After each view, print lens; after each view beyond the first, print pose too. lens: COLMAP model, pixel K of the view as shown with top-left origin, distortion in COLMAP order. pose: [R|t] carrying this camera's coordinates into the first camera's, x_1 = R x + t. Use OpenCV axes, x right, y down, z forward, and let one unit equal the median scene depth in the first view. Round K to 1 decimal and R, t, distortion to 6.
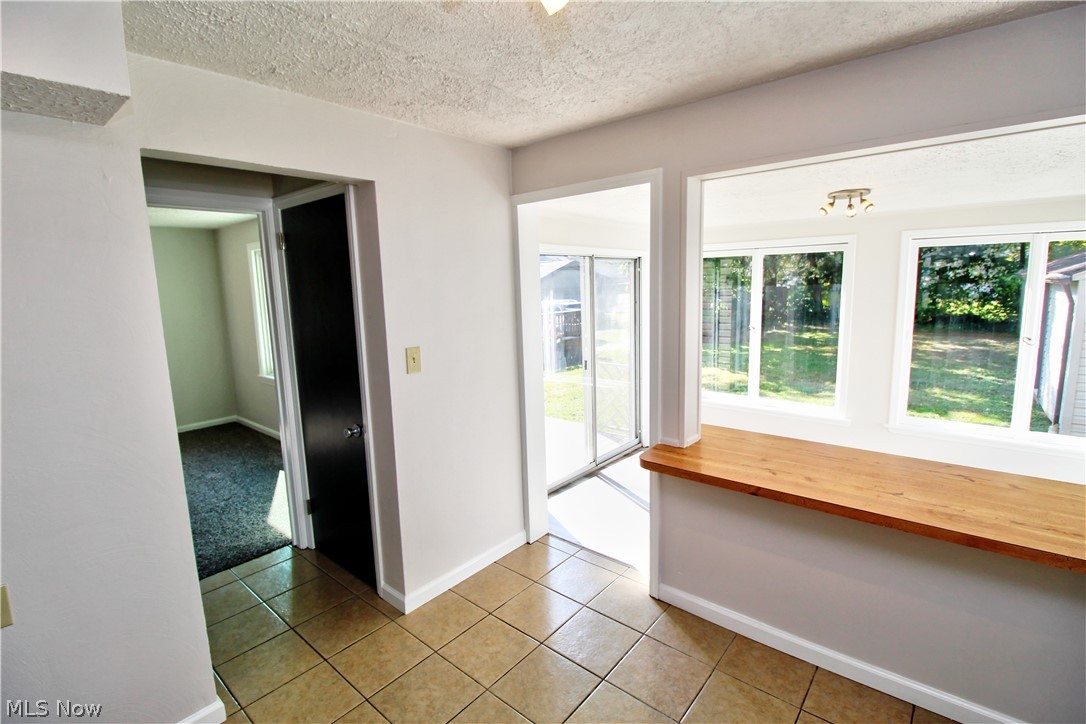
lens RADIAL K [[500.7, 0, 550.1], [0, 500.7, 358.2], [0, 0, 1]] dist [-0.003857, -0.010473]
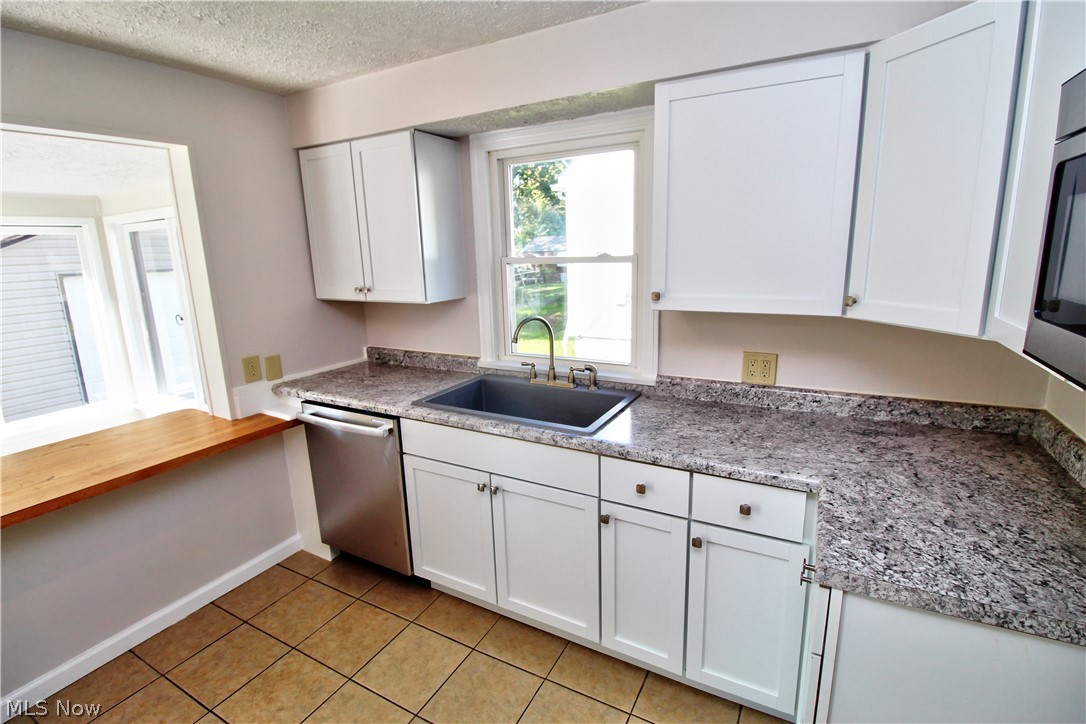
lens RADIAL K [[500.7, 0, 547.7], [0, 500.7, 355.9], [0, 0, 1]] dist [-0.003857, -0.010473]
pose [[-0.195334, -0.172230, 0.965495, -0.159657], [0.176890, 0.962127, 0.207416, 0.002732], [-0.964652, 0.211302, -0.157471, 0.053589]]
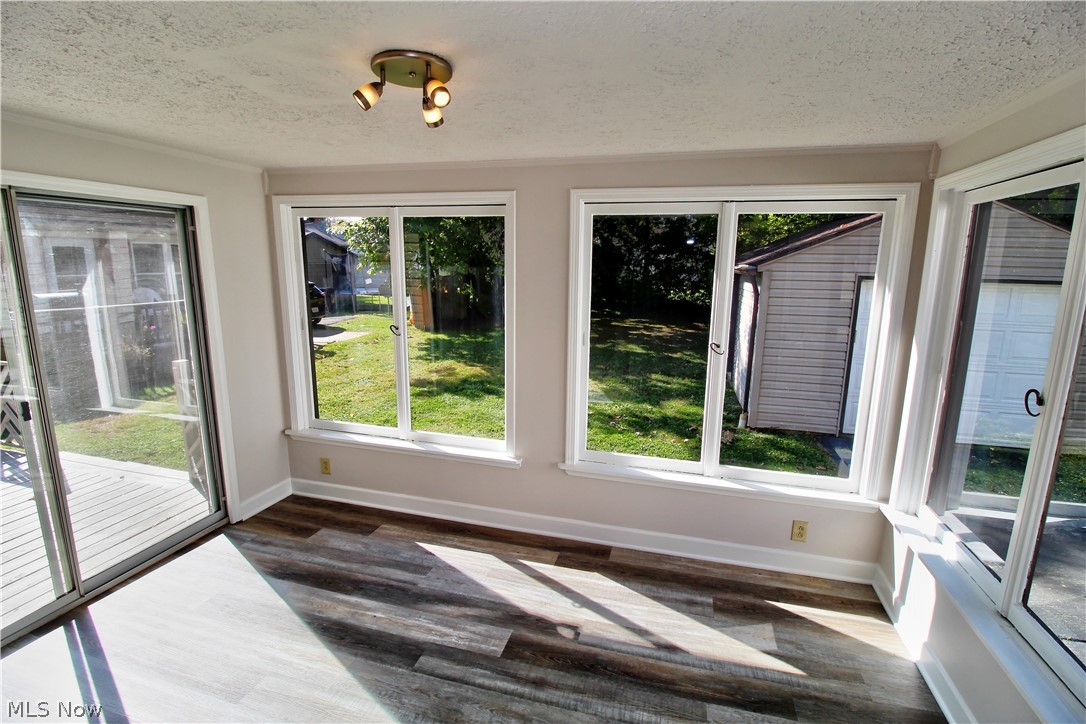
lens RADIAL K [[500.7, 0, 548.4], [0, 500.7, 356.1], [0, 0, 1]] dist [-0.003857, -0.010473]
pose [[0.910013, -0.036971, 0.412929, 0.350794], [0.023843, 0.999034, 0.036902, -0.047313], [-0.413894, -0.023736, 0.910016, 0.345912]]
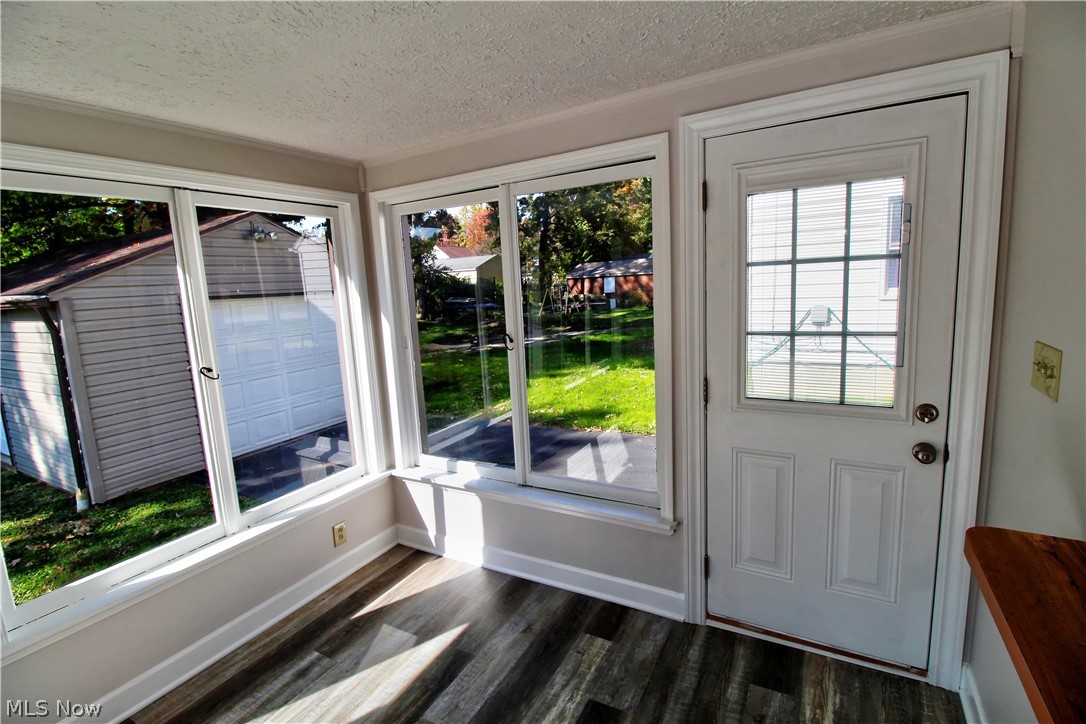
lens RADIAL K [[500.7, 0, 549.9], [0, 500.7, 354.6], [0, 0, 1]] dist [-0.003857, -0.010473]
pose [[-0.183601, -0.107683, 0.977085, 0.259452], [0.201512, 0.968749, 0.144630, -0.049885], [-0.962125, 0.223448, -0.156164, 0.574514]]
